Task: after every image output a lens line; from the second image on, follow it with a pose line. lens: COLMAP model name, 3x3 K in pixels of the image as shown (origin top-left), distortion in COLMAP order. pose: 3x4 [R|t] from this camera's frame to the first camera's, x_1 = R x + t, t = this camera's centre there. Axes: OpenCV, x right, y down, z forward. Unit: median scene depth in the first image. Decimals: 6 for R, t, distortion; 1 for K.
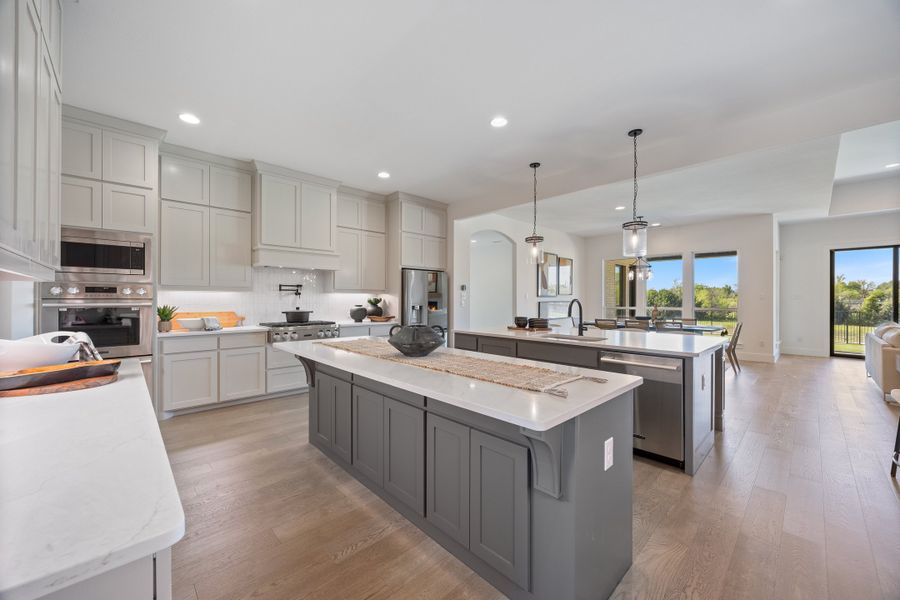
lens RADIAL K [[344.8, 0, 447.2], [0, 344.8, 296.5], [0, 0, 1]] dist [-0.003536, -0.000148]
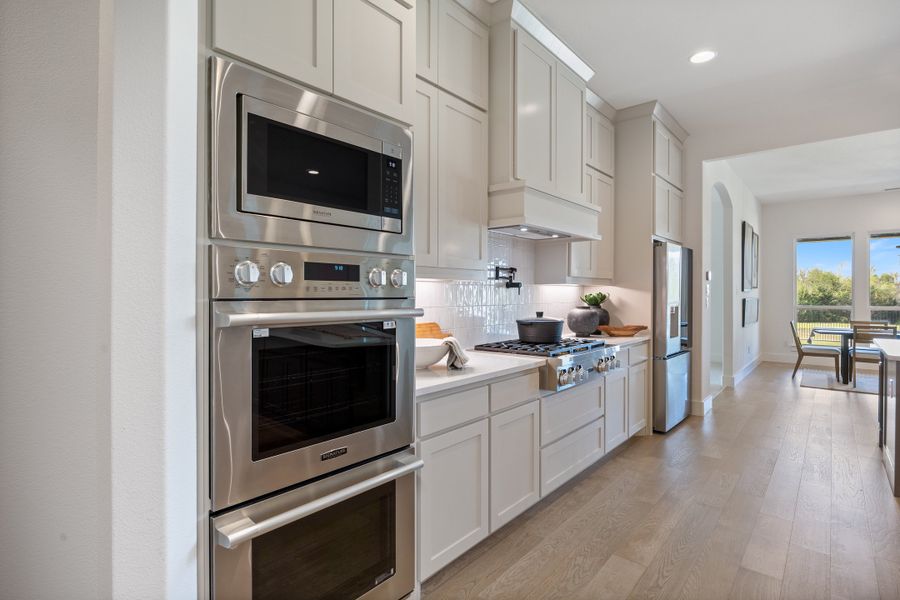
lens RADIAL K [[450.9, 0, 451.0], [0, 450.9, 294.4], [0, 0, 1]] dist [-0.004891, -0.002771]
pose [[0.993008, 0.000285, 0.118043, -0.626591], [-0.001460, 0.999950, 0.009869, -0.001034], [-0.118034, -0.009973, 0.992959, 0.358874]]
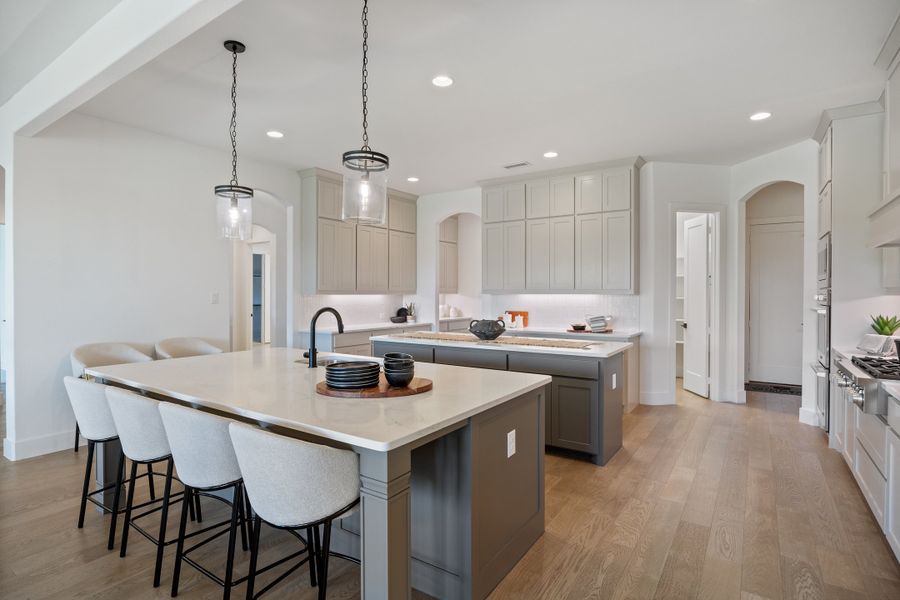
lens RADIAL K [[450.9, 0, 453.7], [0, 450.9, 295.9], [0, 0, 1]] dist [-0.004891, -0.002771]
pose [[-0.973964, -0.004562, -0.226658, 0.238849], [-0.003957, 0.999987, -0.003122, -0.007962], [0.226670, -0.002144, -0.973969, 1.360217]]
